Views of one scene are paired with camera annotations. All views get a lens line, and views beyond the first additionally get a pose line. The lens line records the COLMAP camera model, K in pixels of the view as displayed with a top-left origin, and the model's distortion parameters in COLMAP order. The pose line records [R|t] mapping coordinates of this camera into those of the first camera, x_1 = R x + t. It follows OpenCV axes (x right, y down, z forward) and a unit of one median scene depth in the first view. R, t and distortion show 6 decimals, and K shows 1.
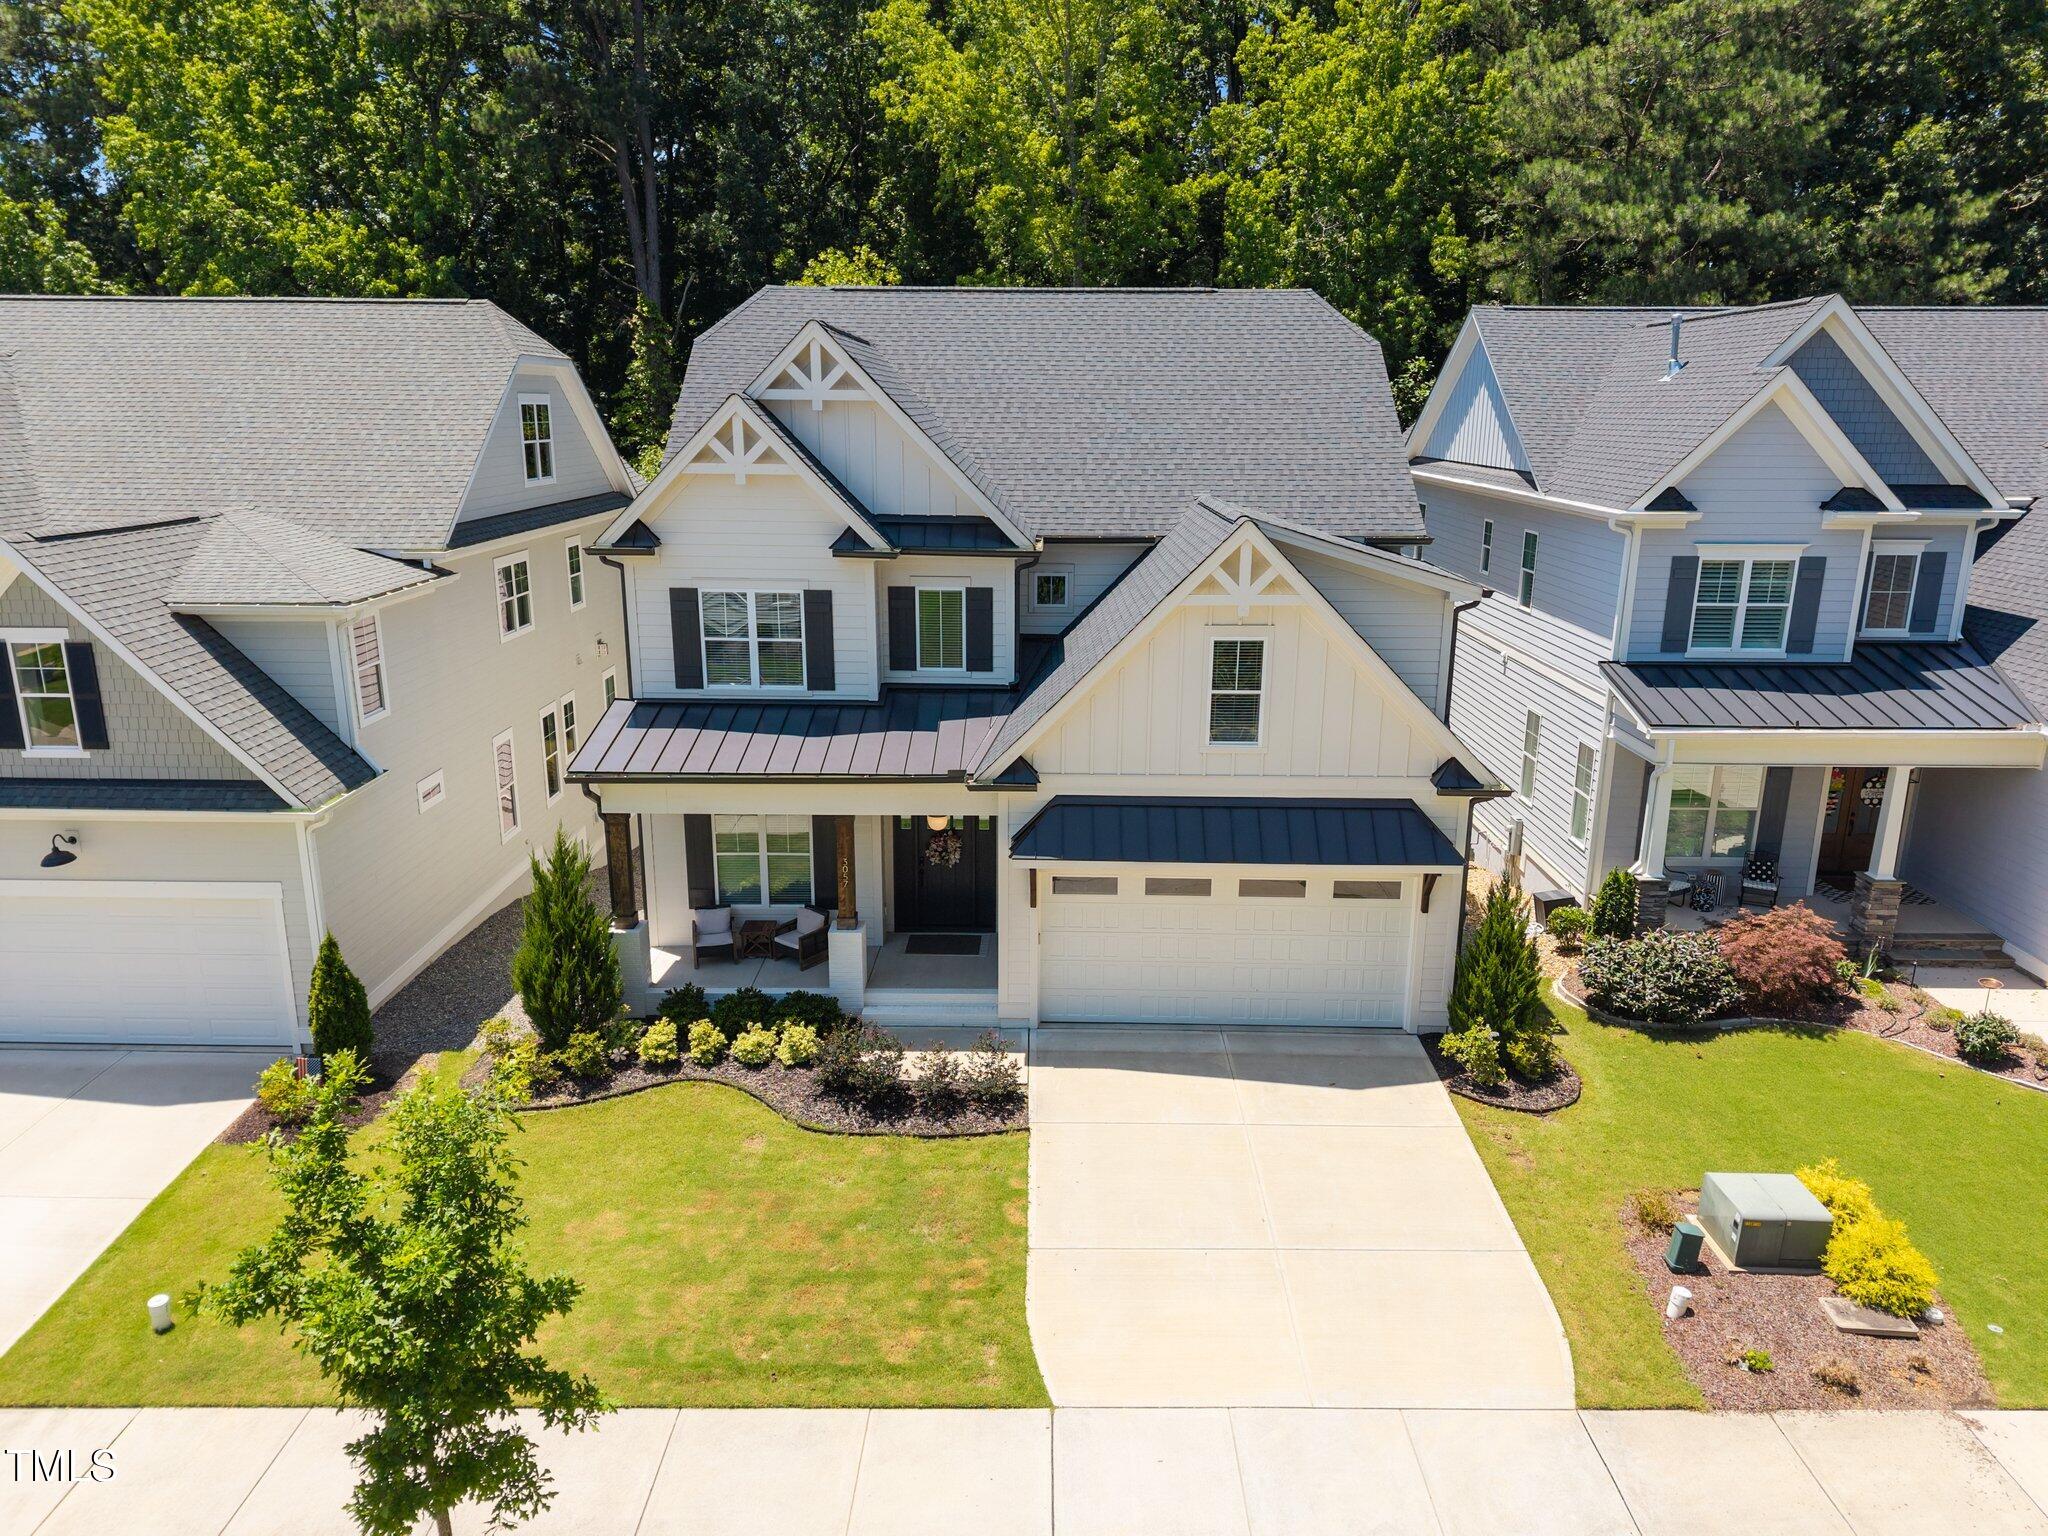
lens RADIAL K [[1360.5, 0, 1024.0], [0, 1360.5, 768.0], [0, 0, 1]] dist [0.009003, -0.001644]
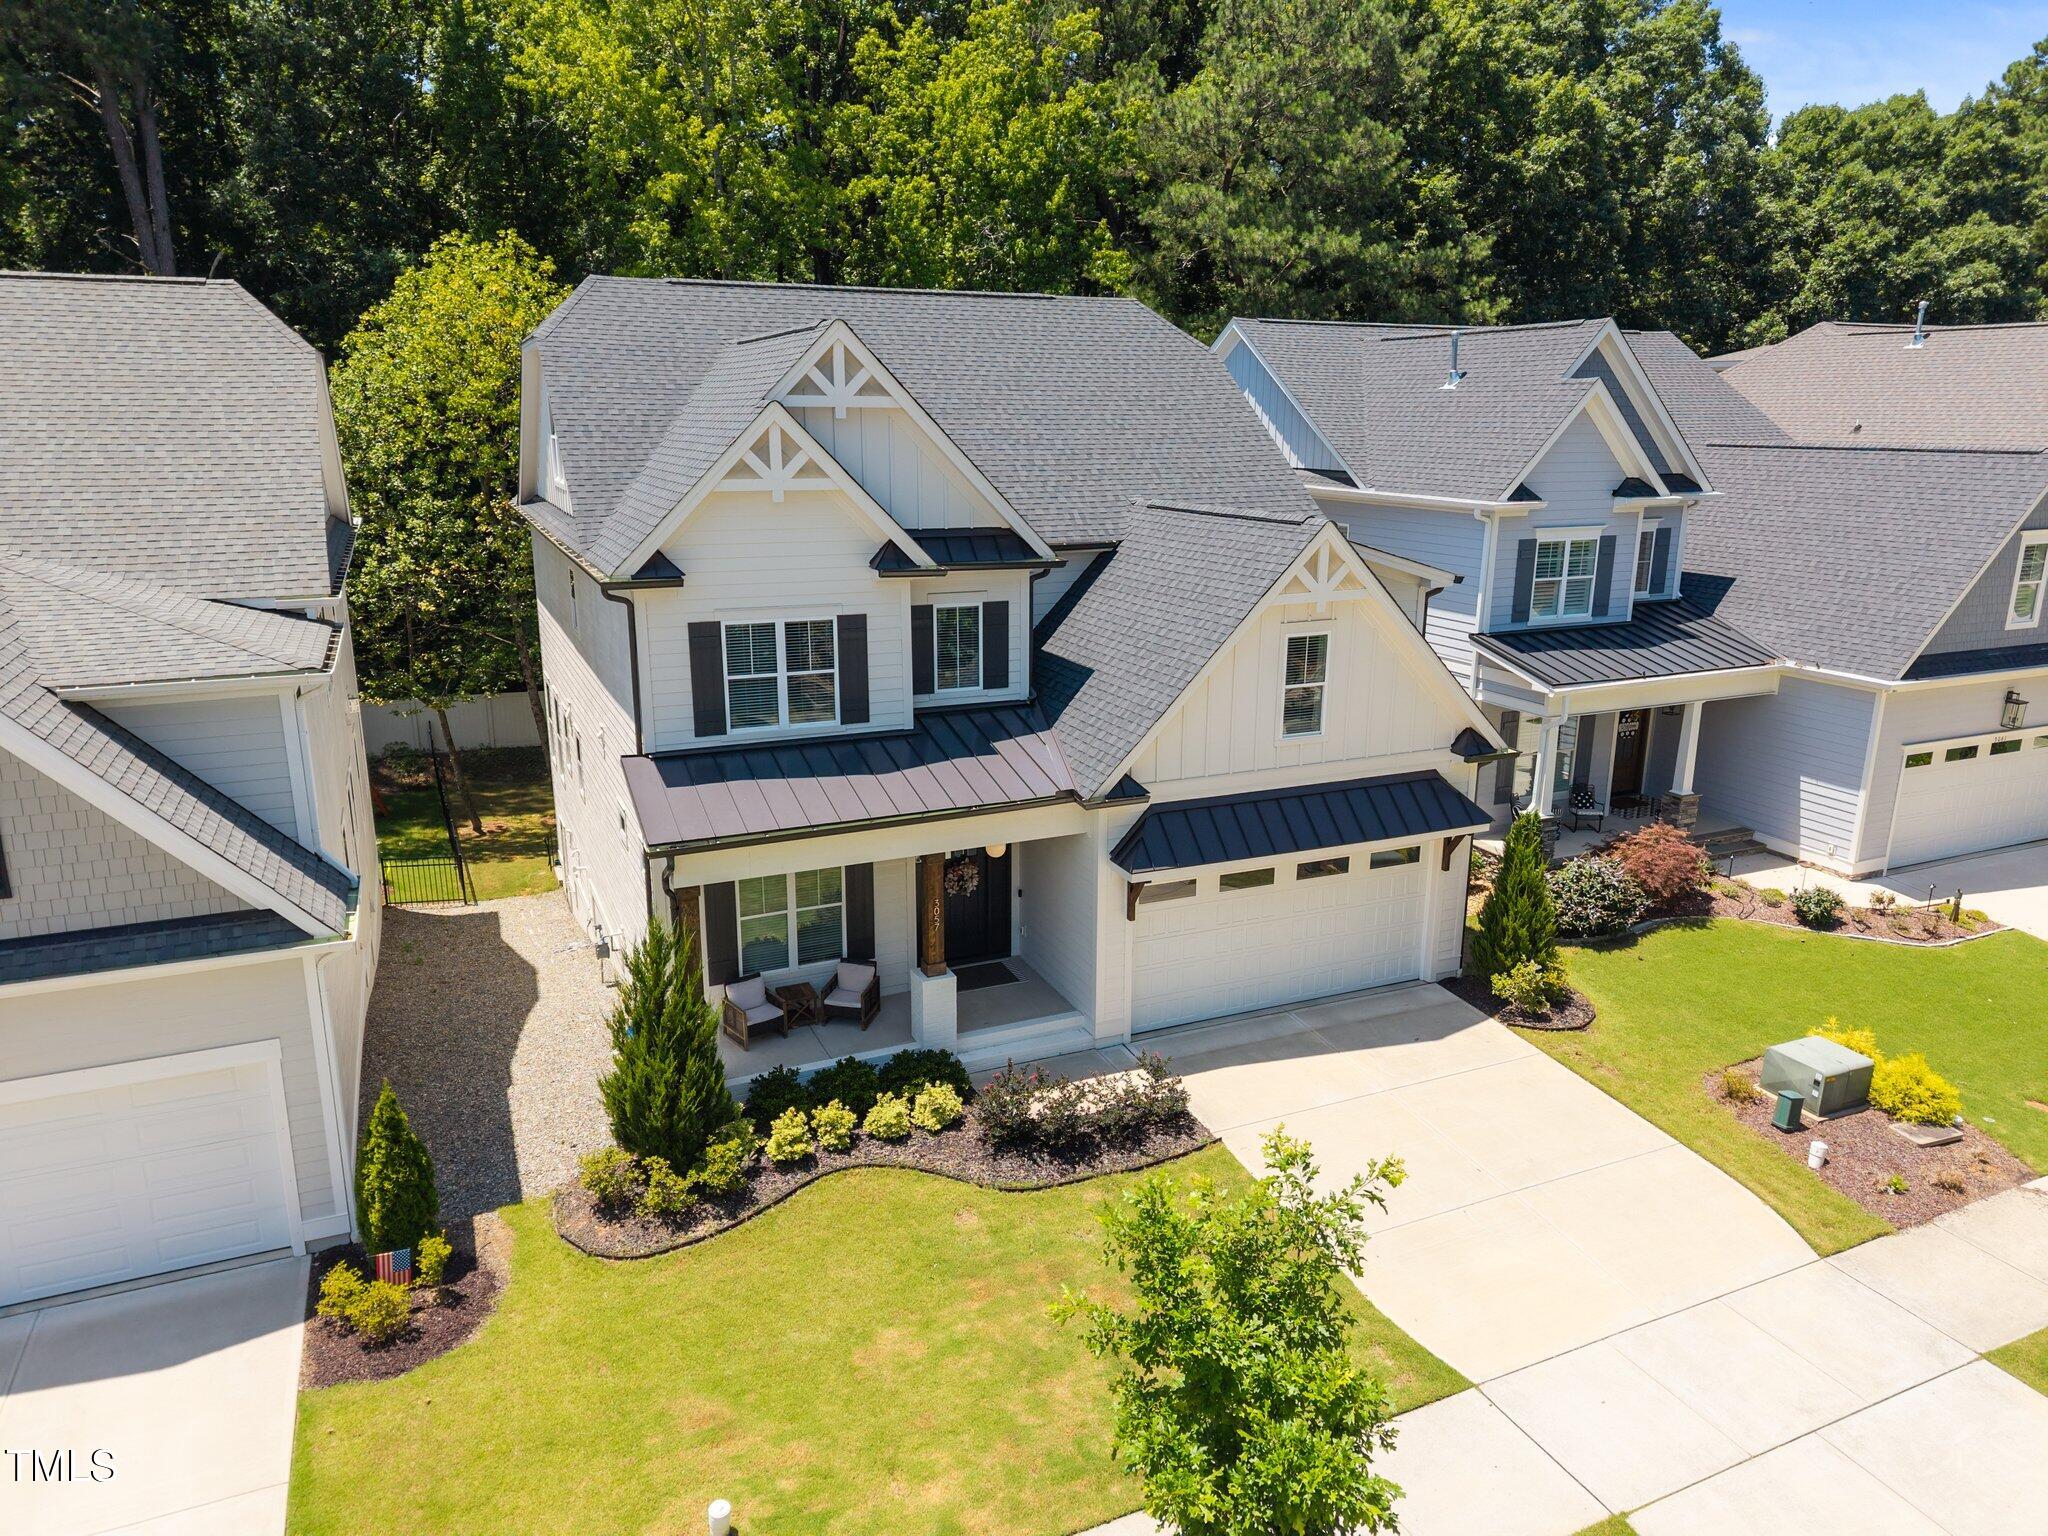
lens RADIAL K [[1360.5, 0, 1024.0], [0, 1360.5, 768.0], [0, 0, 1]] dist [0.009003, -0.001644]
pose [[0.909292, -0.108308, 0.401818, -0.419142], [0.108702, 0.993833, 0.021898, -0.035149], [-0.401712, 0.023766, 0.915458, 0.116750]]
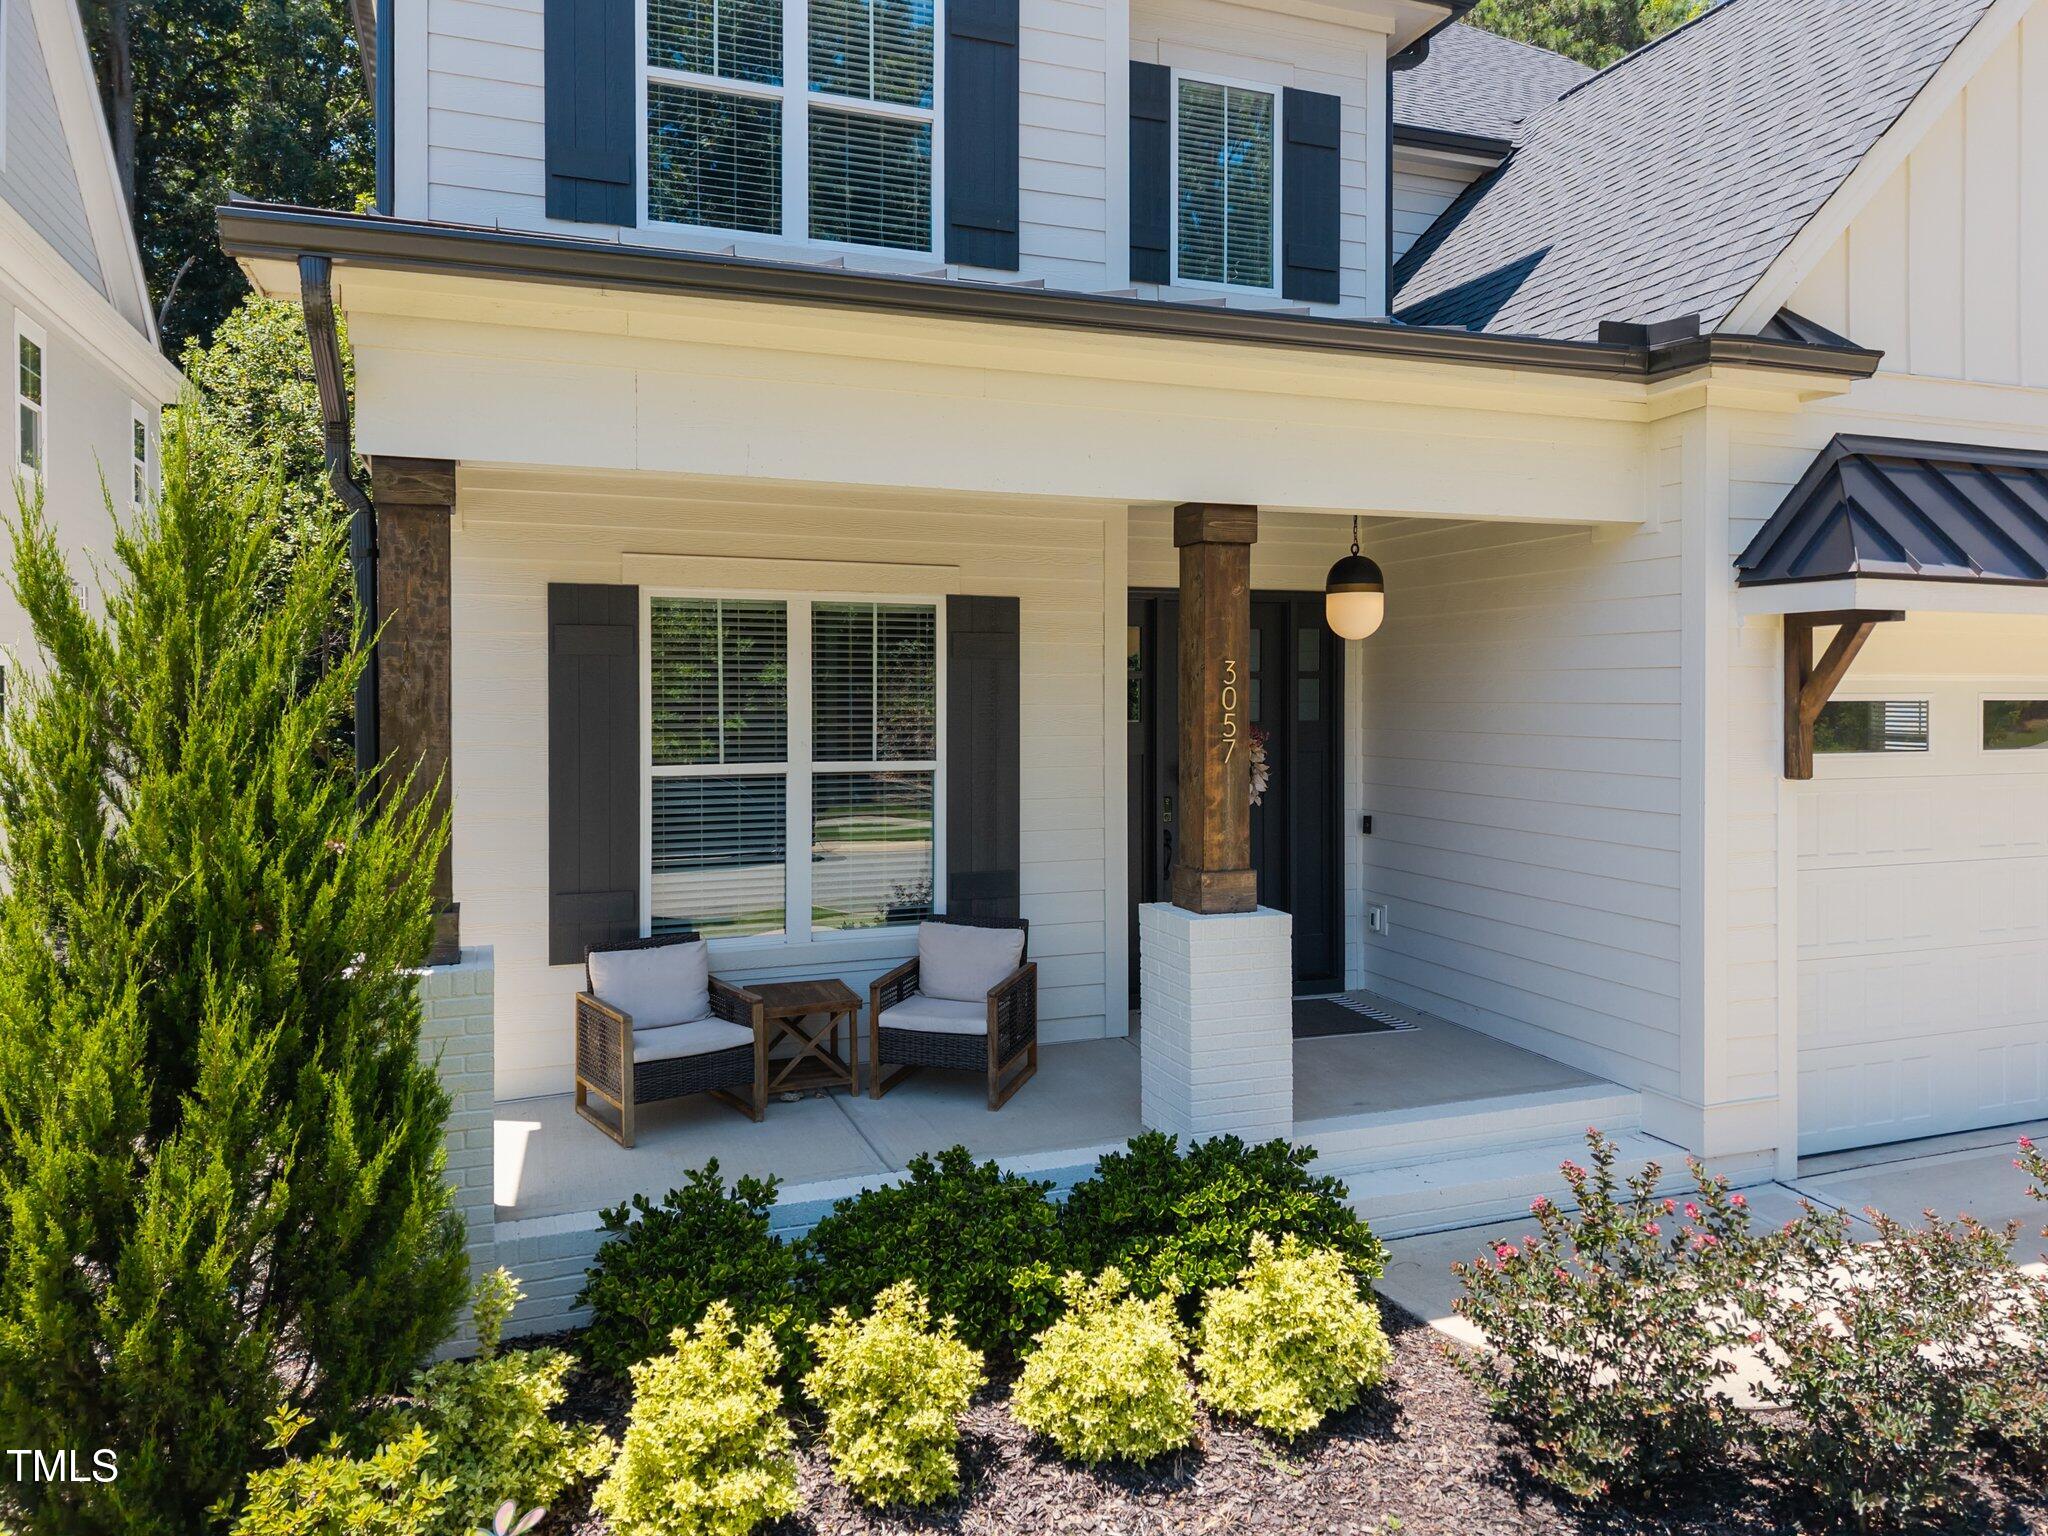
lens RADIAL K [[1382.3, 0, 995.4], [0, 1382.3, 764.1], [0, 0, 1]] dist [0.006219, 0.000894]
pose [[0.939078, -0.022674, 0.342954, -0.270265], [0.094808, 0.976197, -0.195065, 0.135375], [-0.330368, 0.215696, 0.918875, 0.708408]]
